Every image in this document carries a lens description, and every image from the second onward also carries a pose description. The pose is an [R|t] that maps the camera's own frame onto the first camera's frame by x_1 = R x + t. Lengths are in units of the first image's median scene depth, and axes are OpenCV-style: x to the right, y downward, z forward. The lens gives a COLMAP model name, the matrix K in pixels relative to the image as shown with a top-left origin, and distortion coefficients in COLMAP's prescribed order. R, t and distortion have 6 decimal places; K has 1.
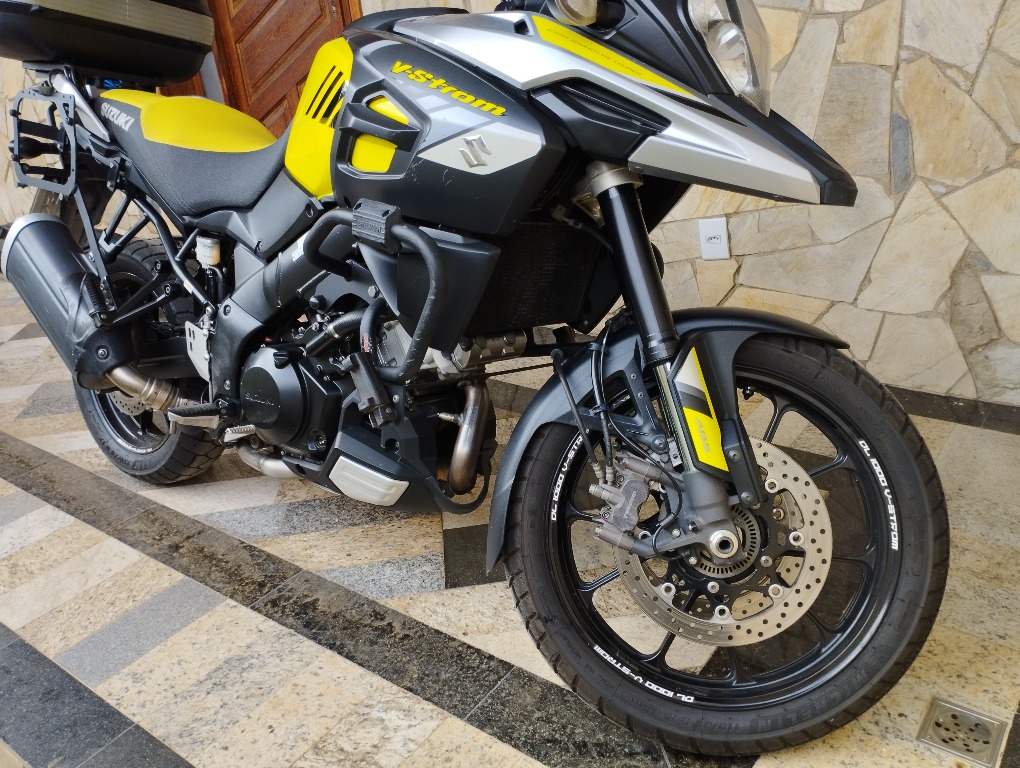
lens RADIAL K [[845.5, 0, 511.7], [0, 845.5, 385.0], [0, 0, 1]] dist [0.084611, -0.106643]
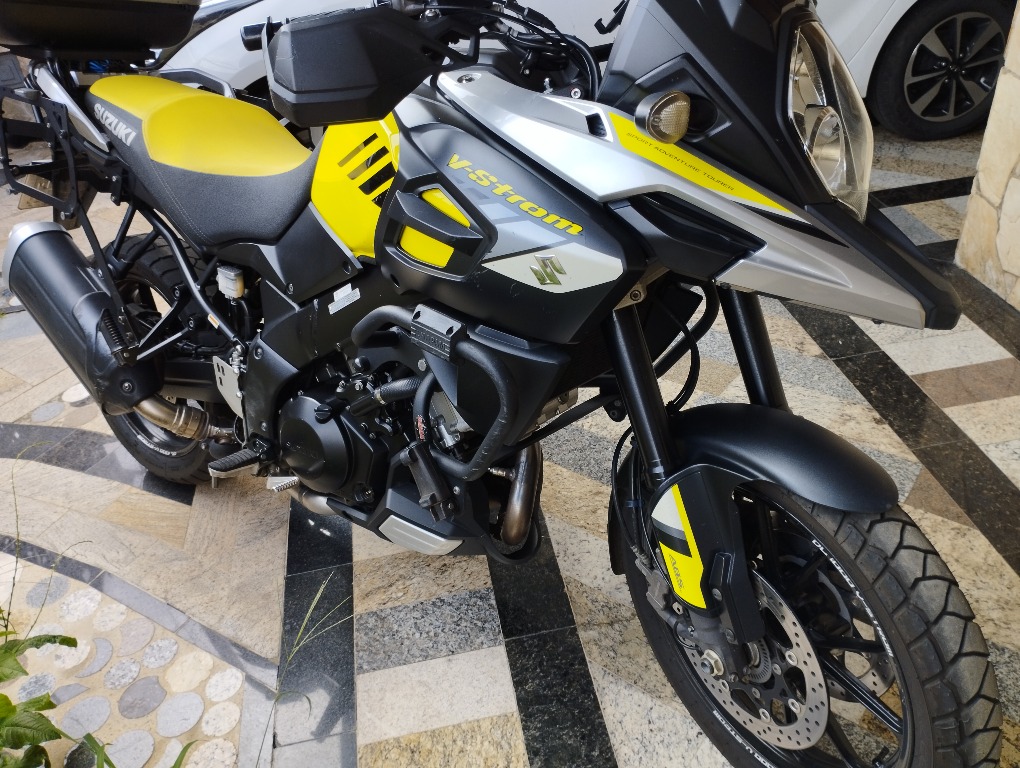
lens RADIAL K [[845.5, 0, 510.2], [0, 845.5, 381.3], [0, 0, 1]] dist [0.084611, -0.106643]
pose [[0.999514, -0.025895, 0.017351, -0.077150], [0.022449, 0.984201, 0.175628, -0.238539], [-0.021625, -0.175153, 0.984304, 0.056329]]
